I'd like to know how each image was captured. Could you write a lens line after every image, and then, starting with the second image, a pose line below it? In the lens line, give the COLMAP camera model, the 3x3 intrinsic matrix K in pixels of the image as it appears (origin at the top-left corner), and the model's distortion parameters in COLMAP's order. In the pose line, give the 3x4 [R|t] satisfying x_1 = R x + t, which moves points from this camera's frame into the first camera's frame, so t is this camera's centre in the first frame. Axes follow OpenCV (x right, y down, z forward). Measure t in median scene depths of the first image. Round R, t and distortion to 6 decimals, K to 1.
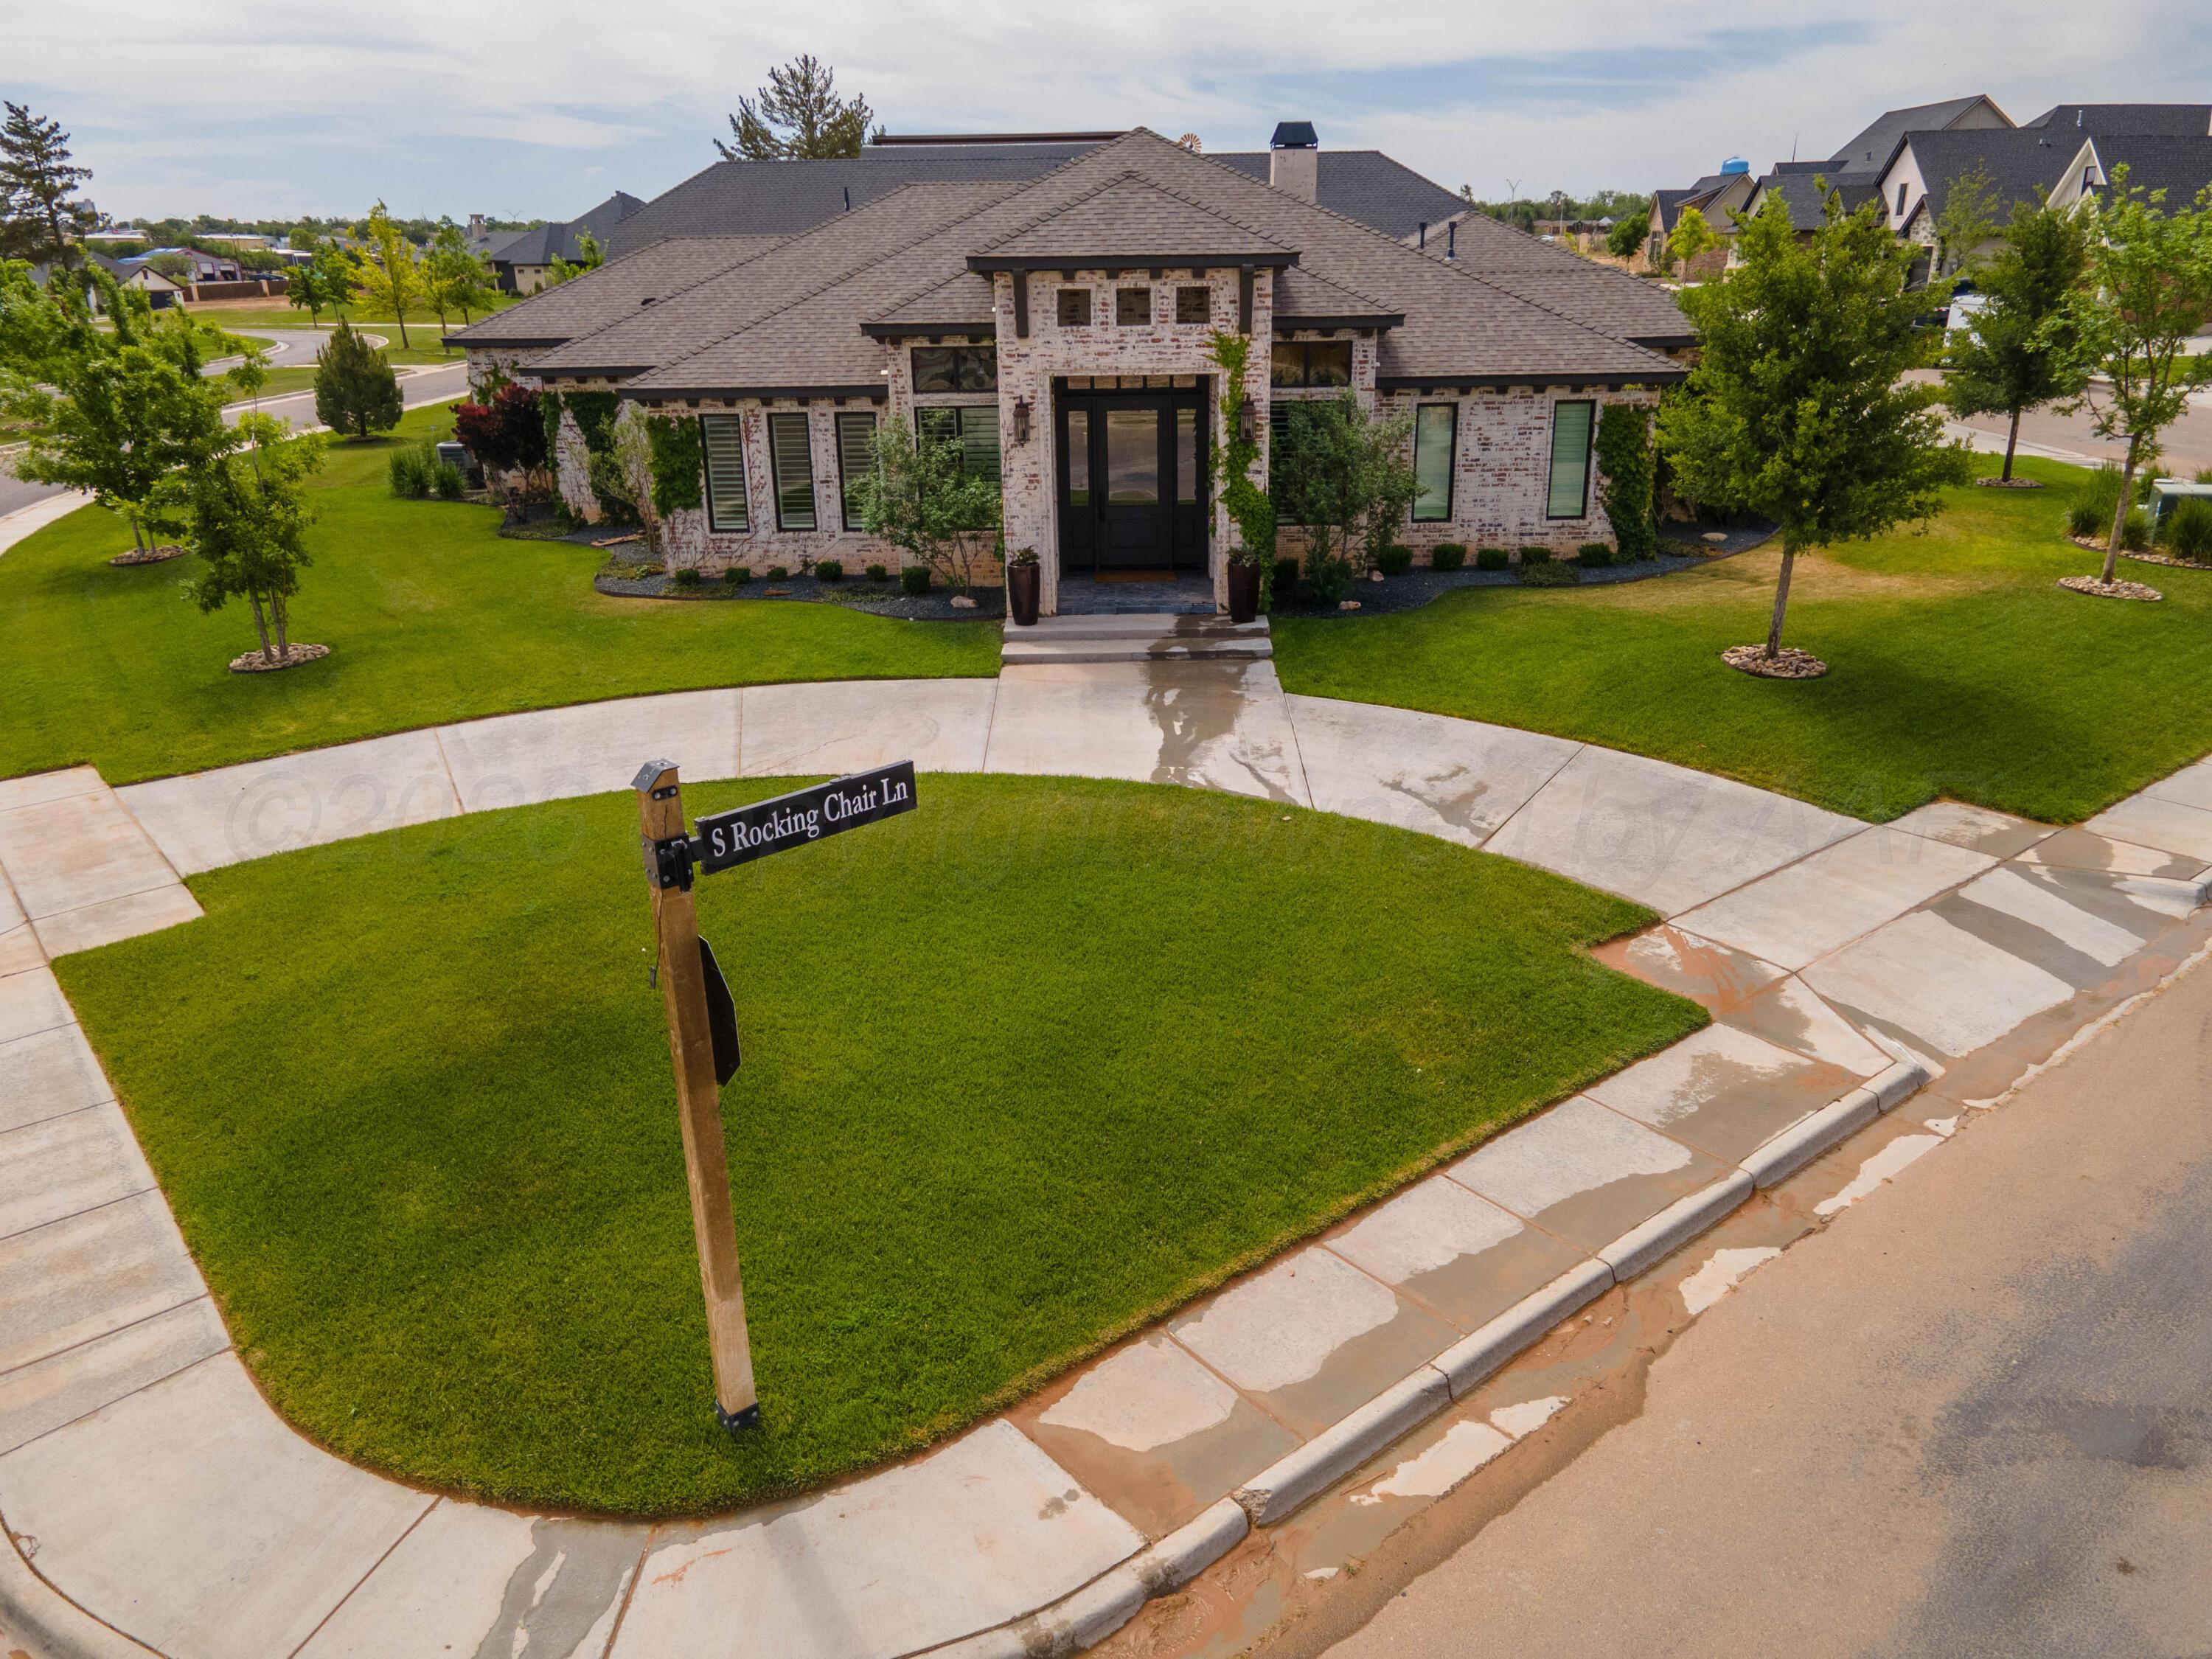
lens RADIAL K [[1610.5, 0, 1105.9], [0, 1610.5, 840.0], [0, 0, 1]] dist [0.030489, 0.031050]
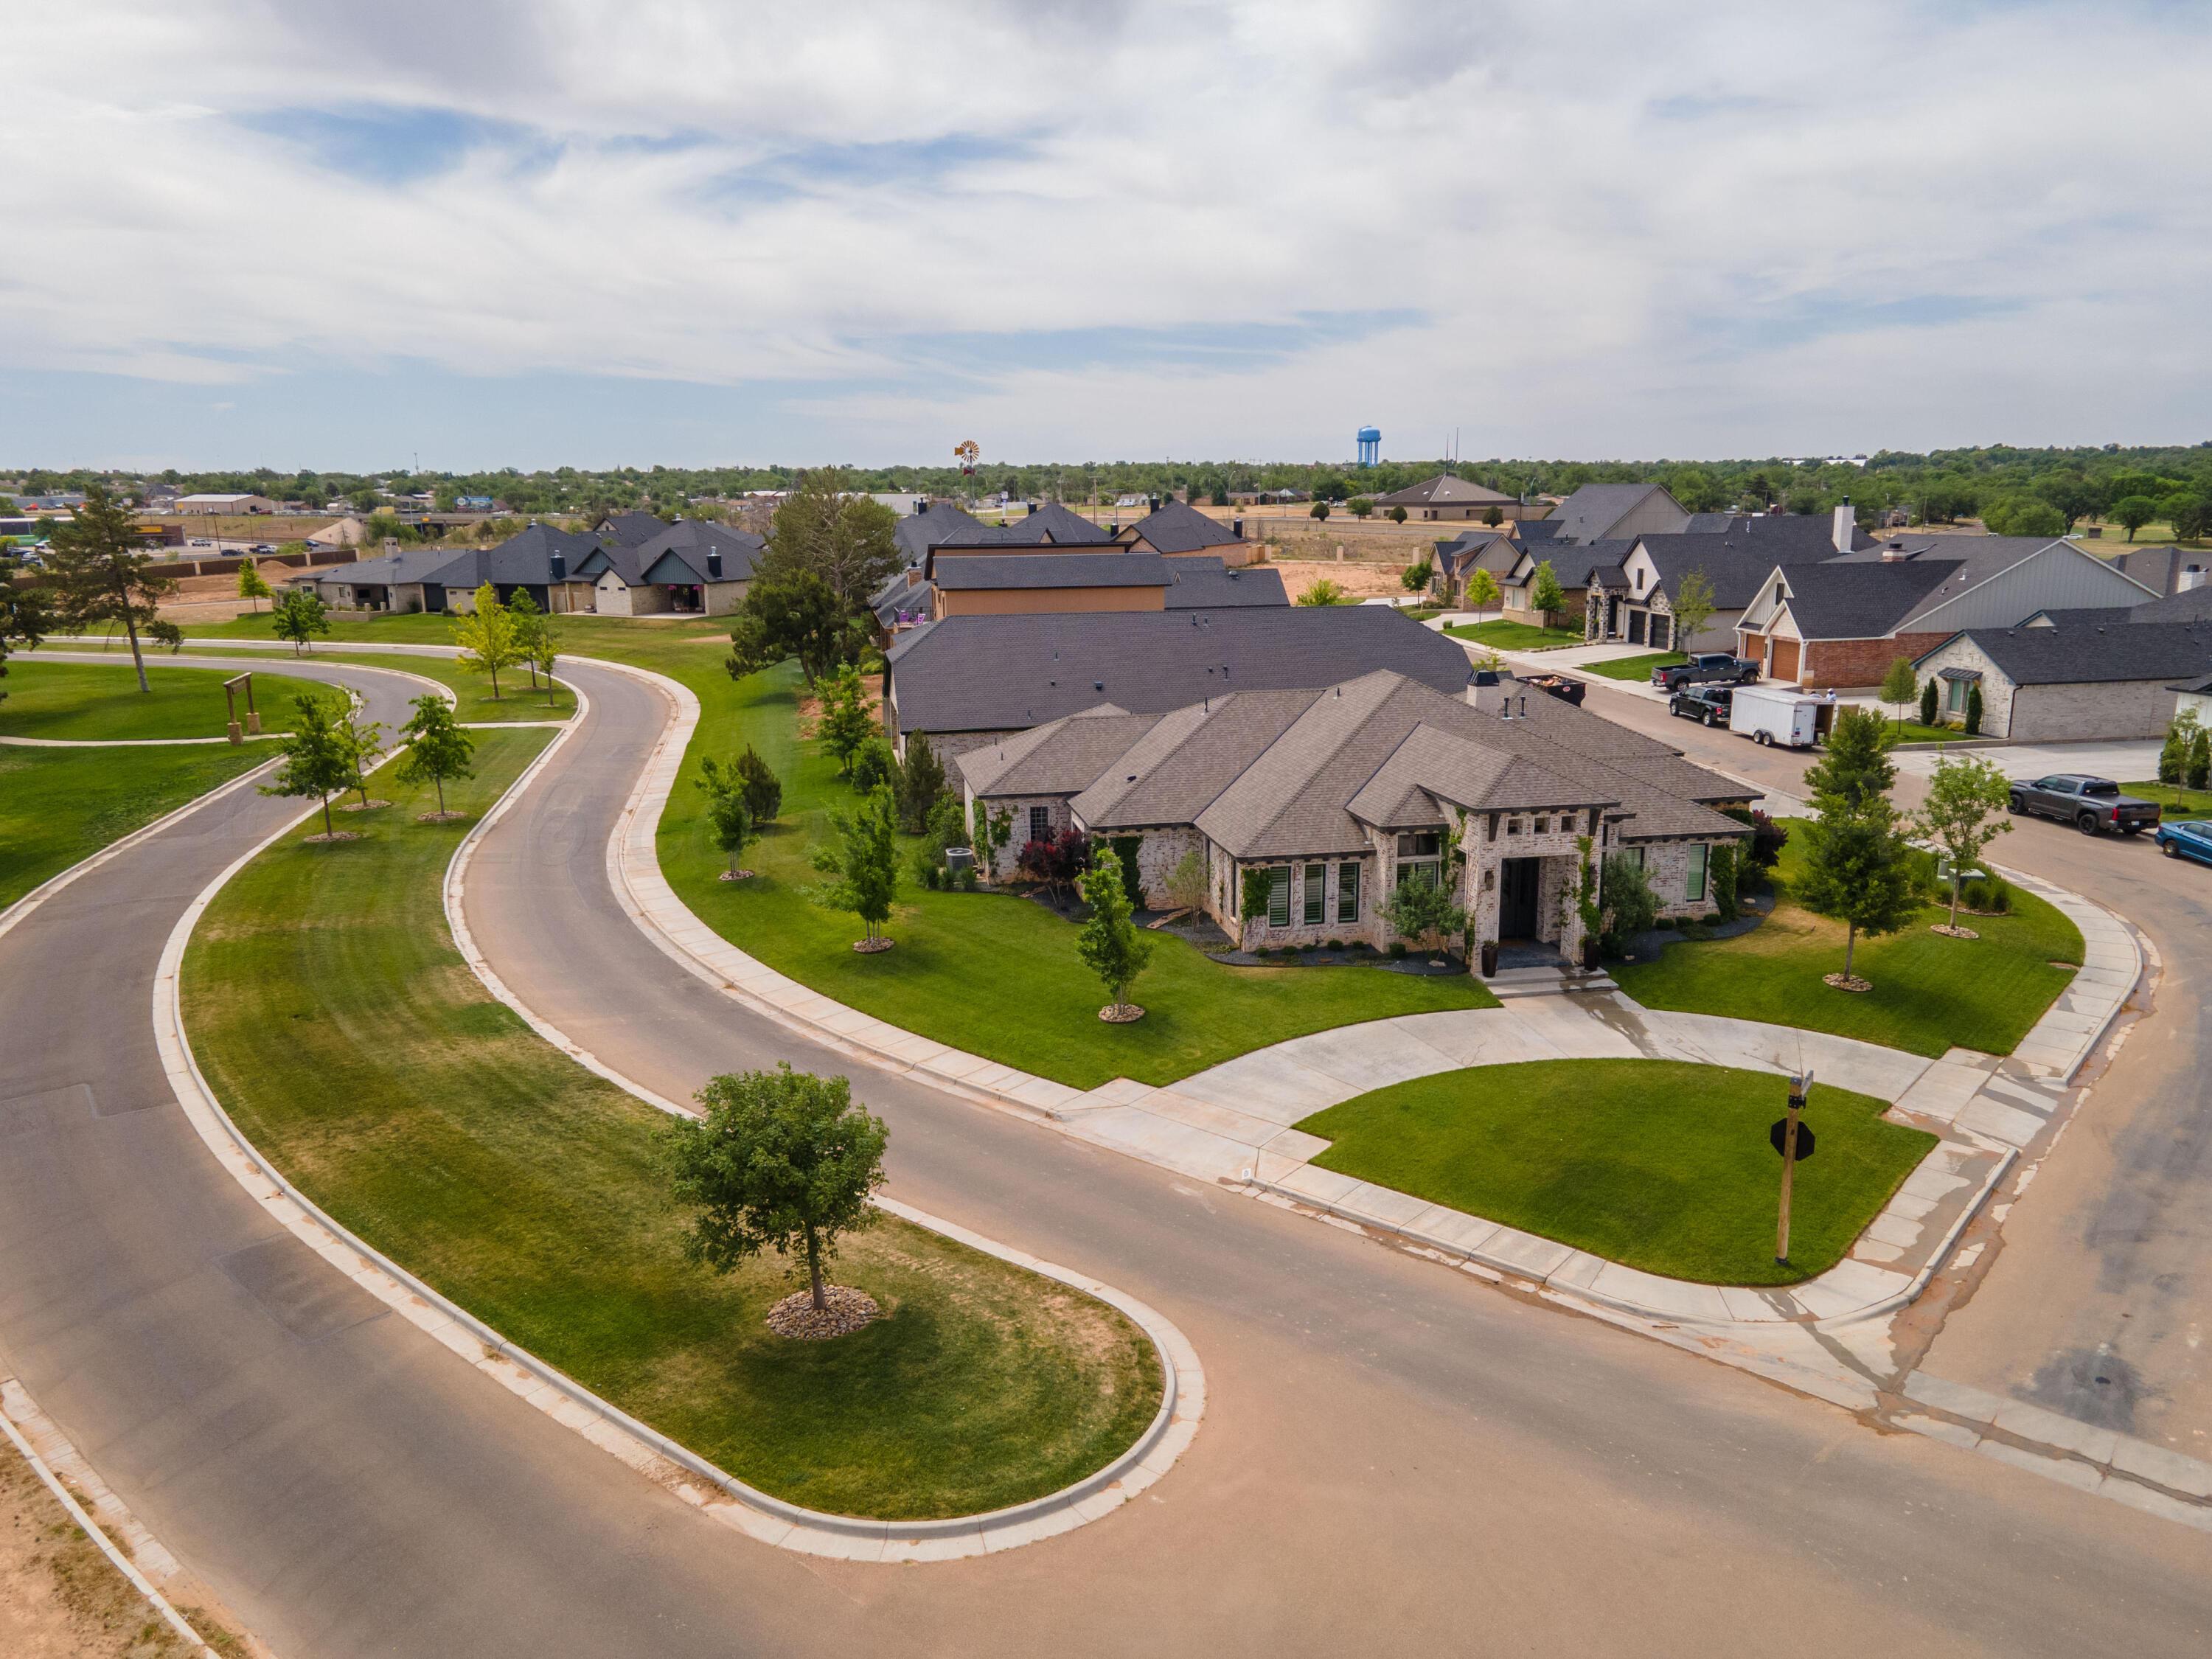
lens RADIAL K [[1610.5, 0, 1105.9], [0, 1610.5, 840.0], [0, 0, 1]] dist [0.030489, 0.031050]
pose [[0.981272, -0.035874, 0.189256, -0.903753], [0.061332, 0.989559, -0.130426, -0.070895], [-0.182601, 0.139591, 0.973227, -0.901658]]
